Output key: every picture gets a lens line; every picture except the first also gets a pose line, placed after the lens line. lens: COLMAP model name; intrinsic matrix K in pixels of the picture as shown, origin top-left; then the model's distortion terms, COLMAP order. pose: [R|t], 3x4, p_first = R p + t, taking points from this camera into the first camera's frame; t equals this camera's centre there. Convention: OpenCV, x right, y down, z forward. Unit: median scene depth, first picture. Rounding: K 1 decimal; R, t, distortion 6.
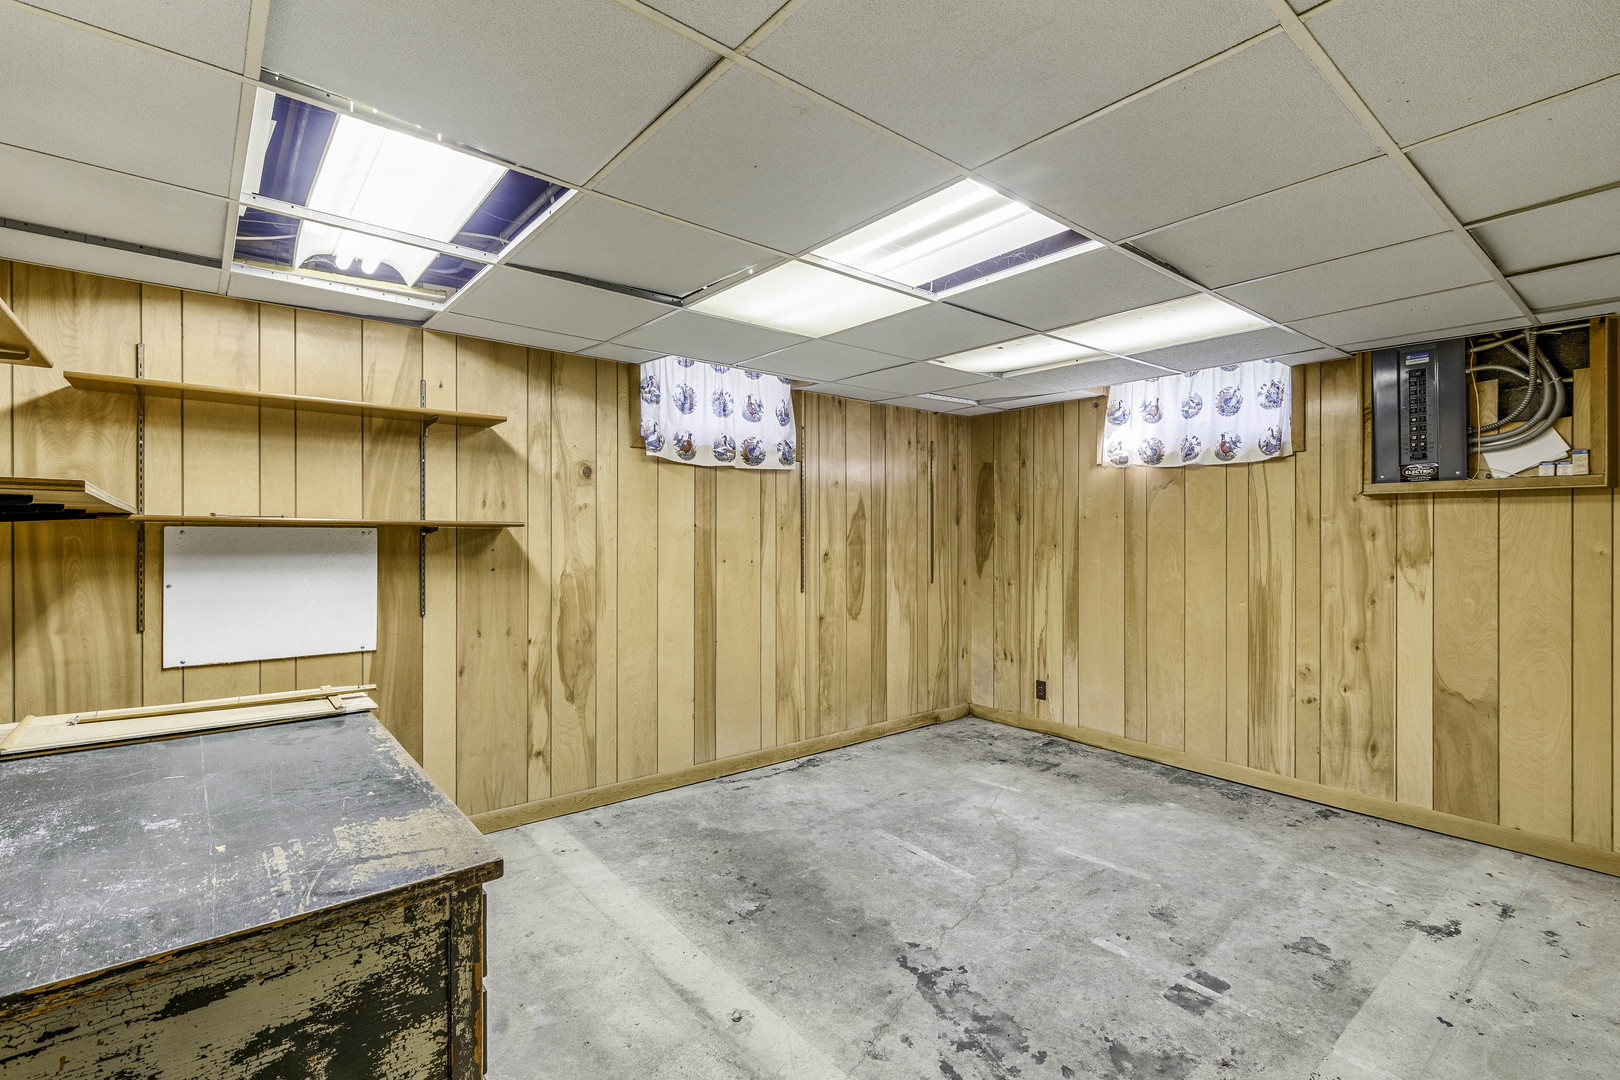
lens RADIAL K [[734.1, 0, 799.3], [0, 734.1, 538.5], [0, 0, 1]] dist [0.004827, -0.002334]
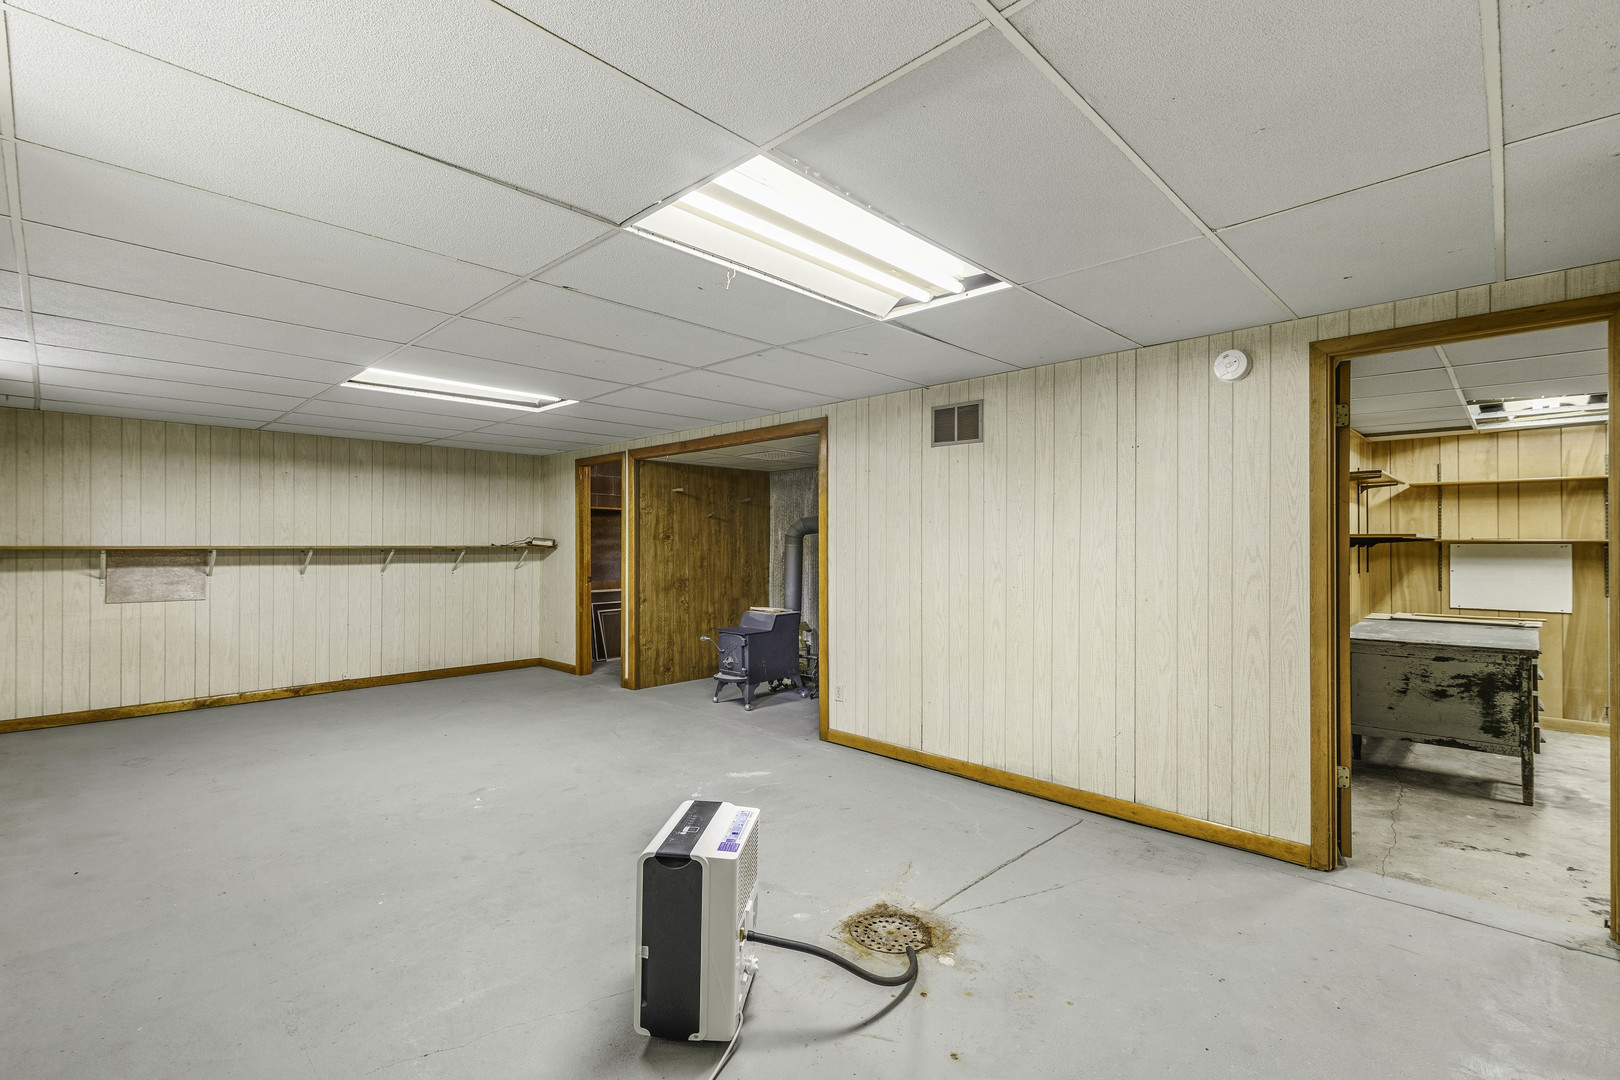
lens RADIAL K [[734.1, 0, 802.8], [0, 734.1, 544.0], [0, 0, 1]] dist [0.004827, -0.002334]
pose [[0.103766, -0.003434, -0.994596, 1.189519], [-0.000875, 0.999993, -0.003544, -0.007571], [0.994601, 0.001238, 0.103762, -1.223673]]
